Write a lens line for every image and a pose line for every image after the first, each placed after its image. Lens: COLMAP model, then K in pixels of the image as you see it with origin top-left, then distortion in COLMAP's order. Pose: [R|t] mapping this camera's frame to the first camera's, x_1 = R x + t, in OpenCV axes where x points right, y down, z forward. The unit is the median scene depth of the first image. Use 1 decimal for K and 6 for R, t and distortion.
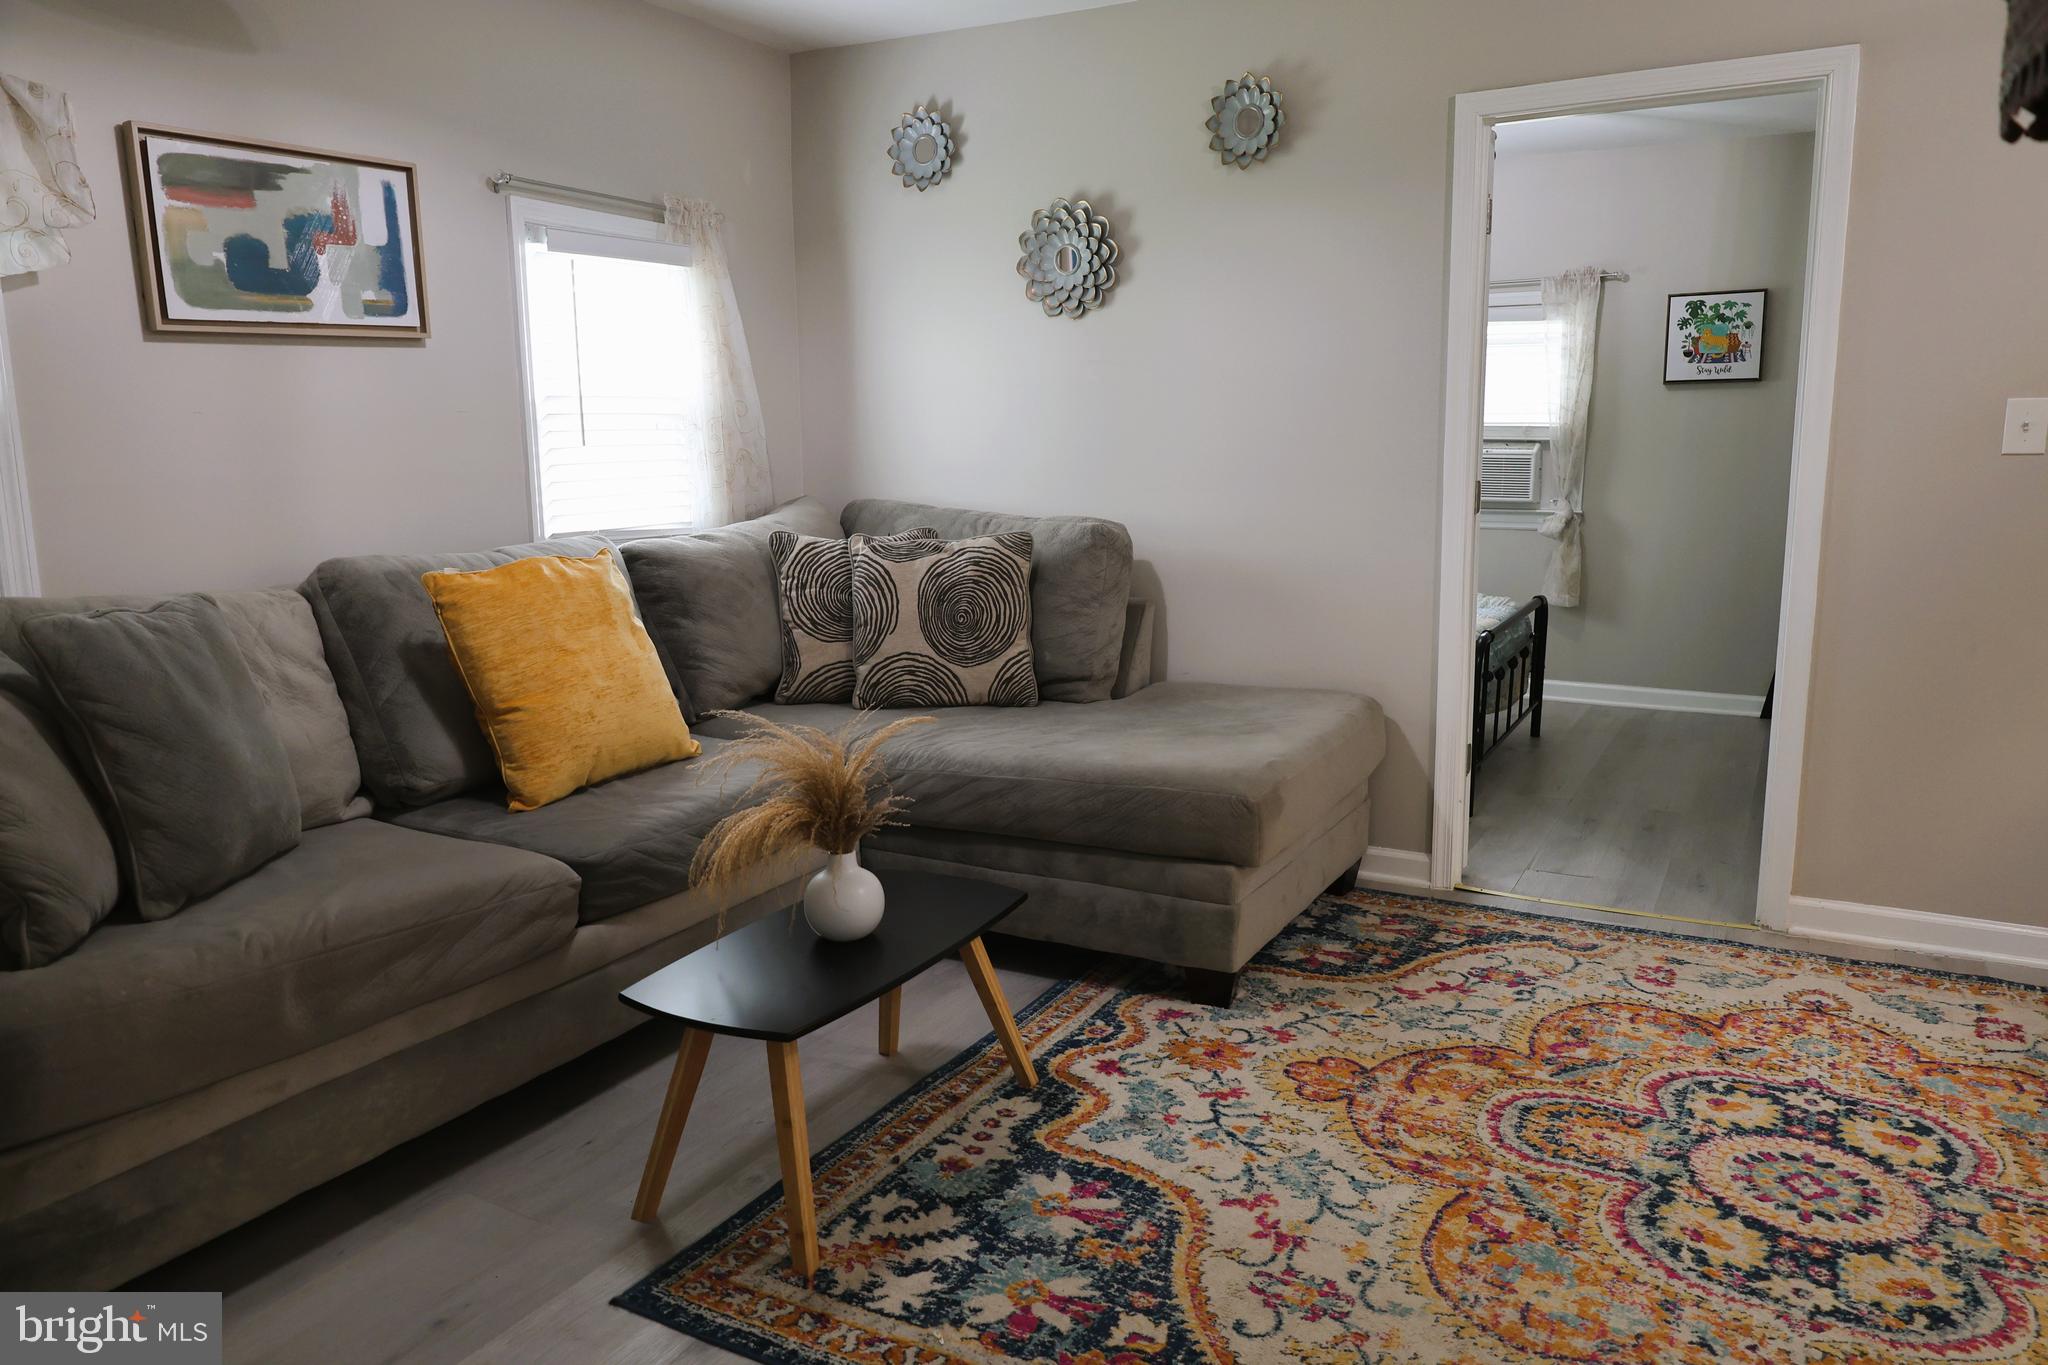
lens RADIAL K [[1400.4, 0, 994.4], [0, 1400.4, 685.1], [0, 0, 1]] dist [-0.009957, 0.004946]
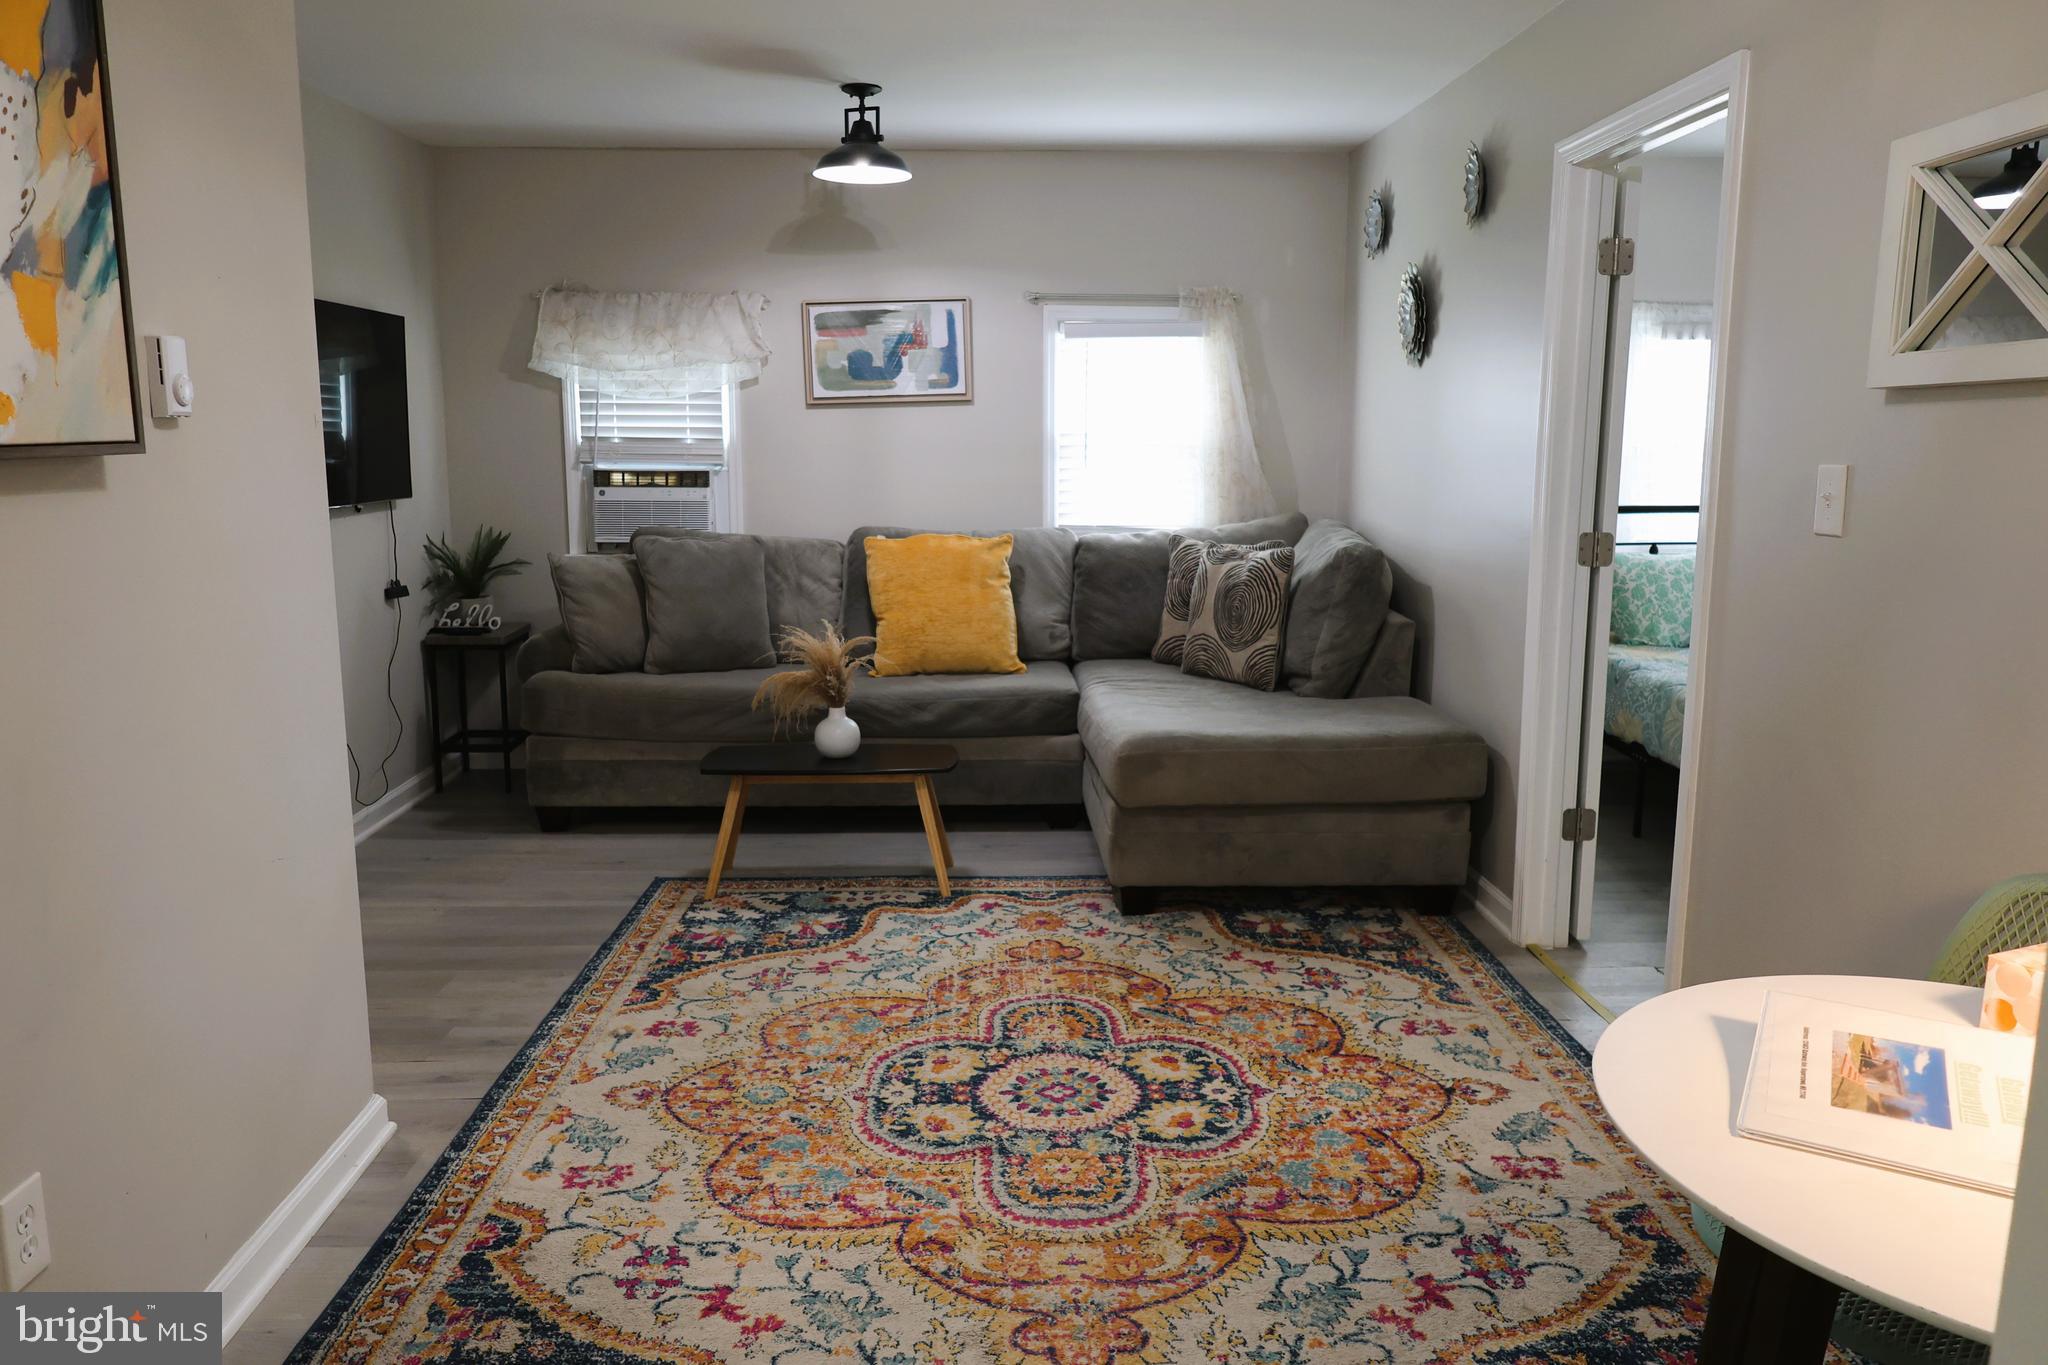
lens RADIAL K [[1400.4, 0, 1003.3], [0, 1400.4, 689.9], [0, 0, 1]] dist [-0.009957, 0.004946]
pose [[0.523453, 0.166573, -0.835614, 1.185994], [-0.158716, 0.982602, 0.096449, -0.086301], [0.837142, 0.082139, 0.540784, 0.185984]]
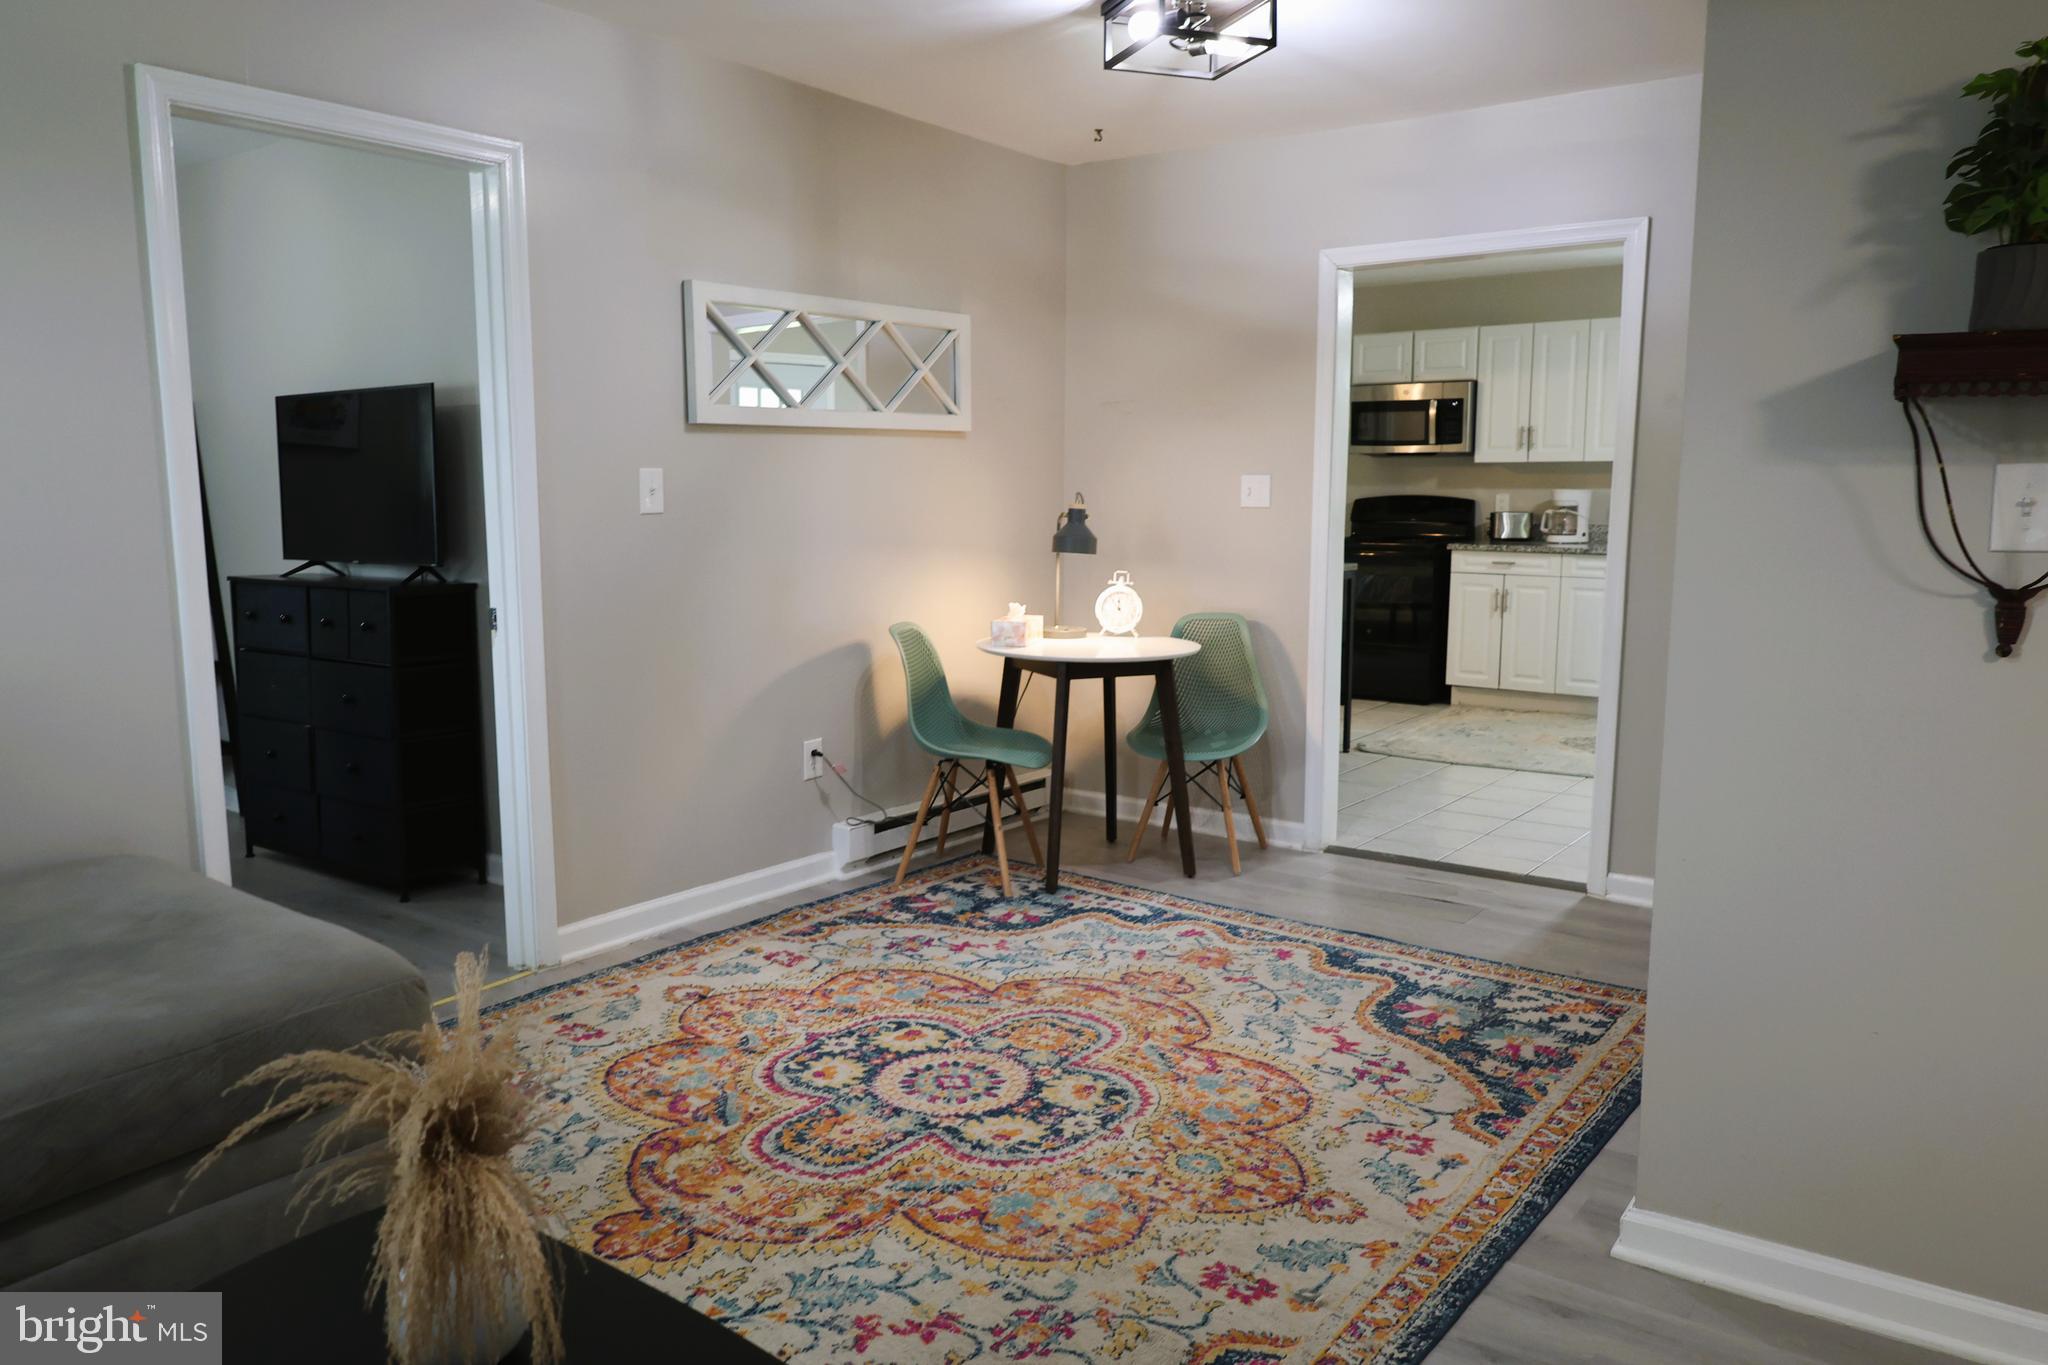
lens RADIAL K [[1447.9, 0, 1024.2], [0, 1447.9, 694.7], [0, 0, 1]] dist [-0.023873, 0.021913]
pose [[0.116152, -0.131288, 0.984516, -0.521891], [0.173244, 0.978708, 0.110074, -0.098297], [-0.978006, 0.157776, 0.136424, 0.530887]]
